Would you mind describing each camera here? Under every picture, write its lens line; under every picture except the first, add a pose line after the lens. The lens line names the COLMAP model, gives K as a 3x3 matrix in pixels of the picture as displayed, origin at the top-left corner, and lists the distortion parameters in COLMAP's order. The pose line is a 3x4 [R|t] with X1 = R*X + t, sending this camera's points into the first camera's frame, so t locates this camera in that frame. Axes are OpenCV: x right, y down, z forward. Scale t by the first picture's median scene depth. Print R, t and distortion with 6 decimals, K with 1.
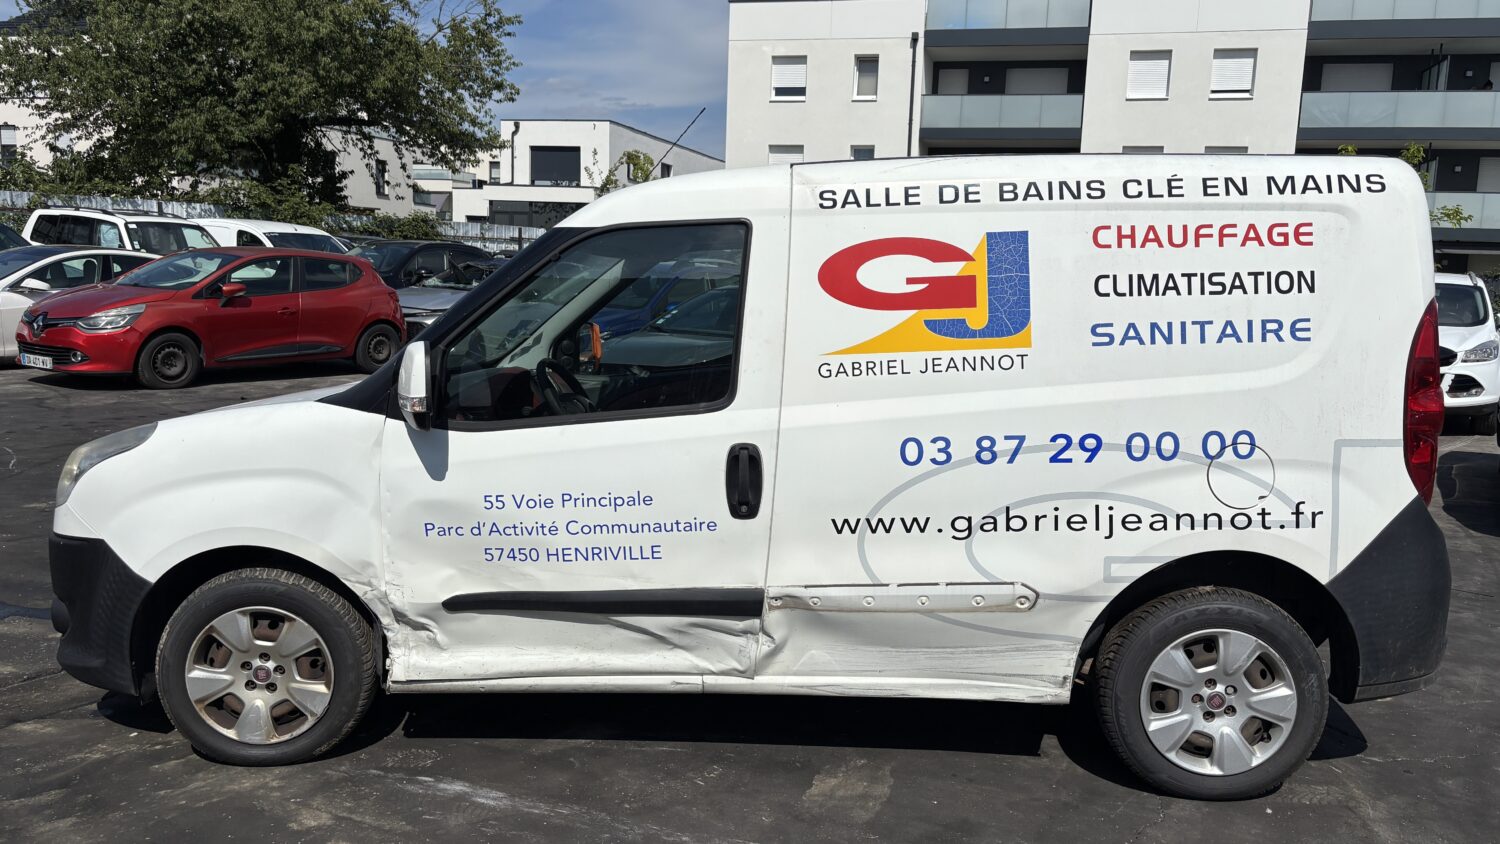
lens RADIAL K [[1189.9, 0, 764.6], [0, 1189.9, 439.5], [0, 0, 1]] dist [0.058379, -0.075158]
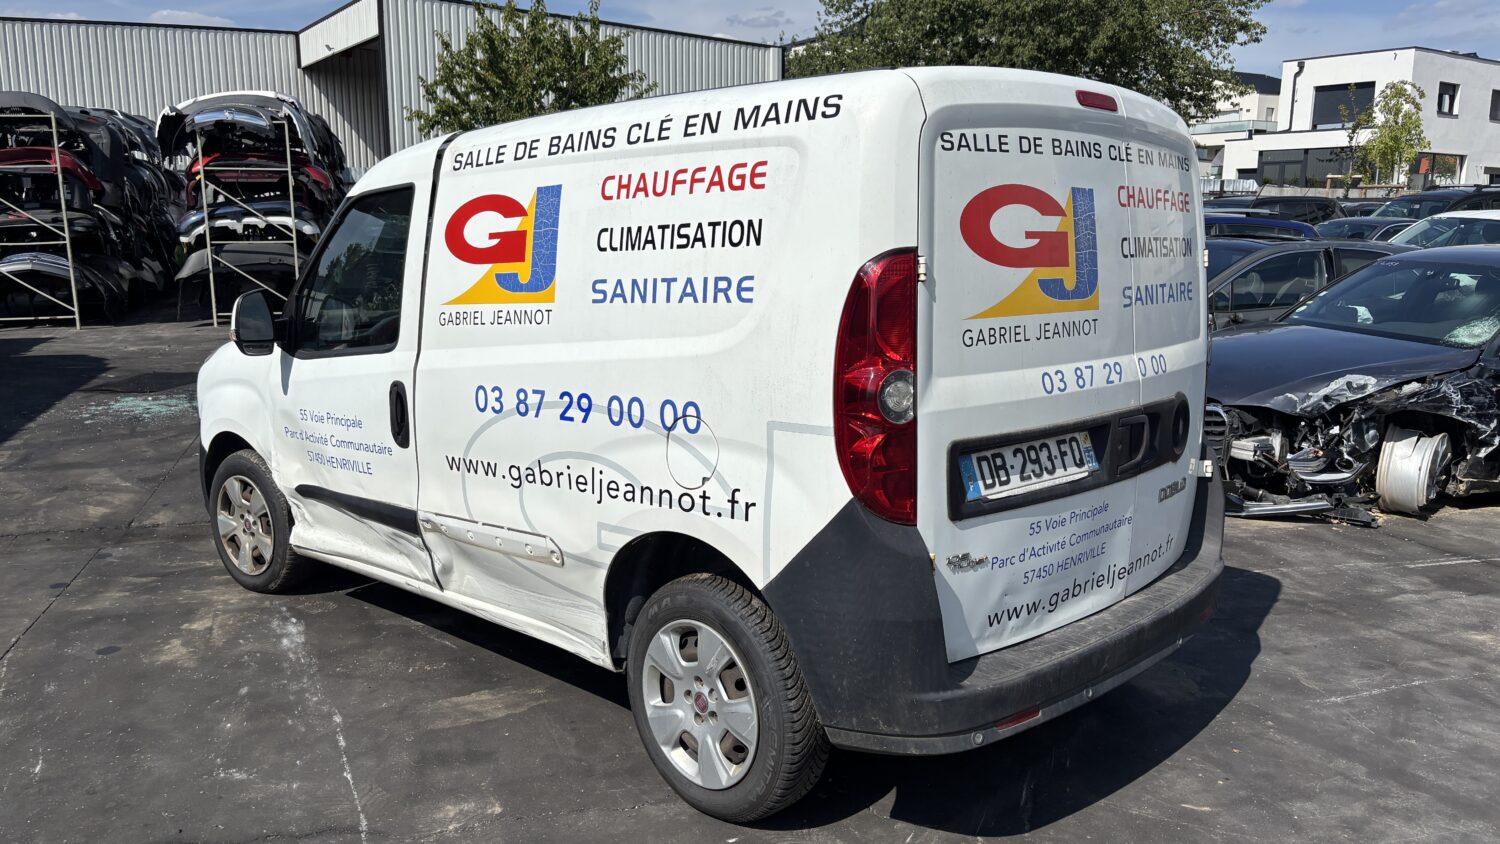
lens RADIAL K [[1189.9, 0, 746.2], [0, 1189.9, 444.8], [0, 0, 1]] dist [0.058379, -0.075158]
pose [[0.743397, 0.099292, -0.661439, 1.009095], [-0.075214, 0.995057, 0.064840, -0.035748], [0.664608, 0.001548, 0.747191, 0.364067]]
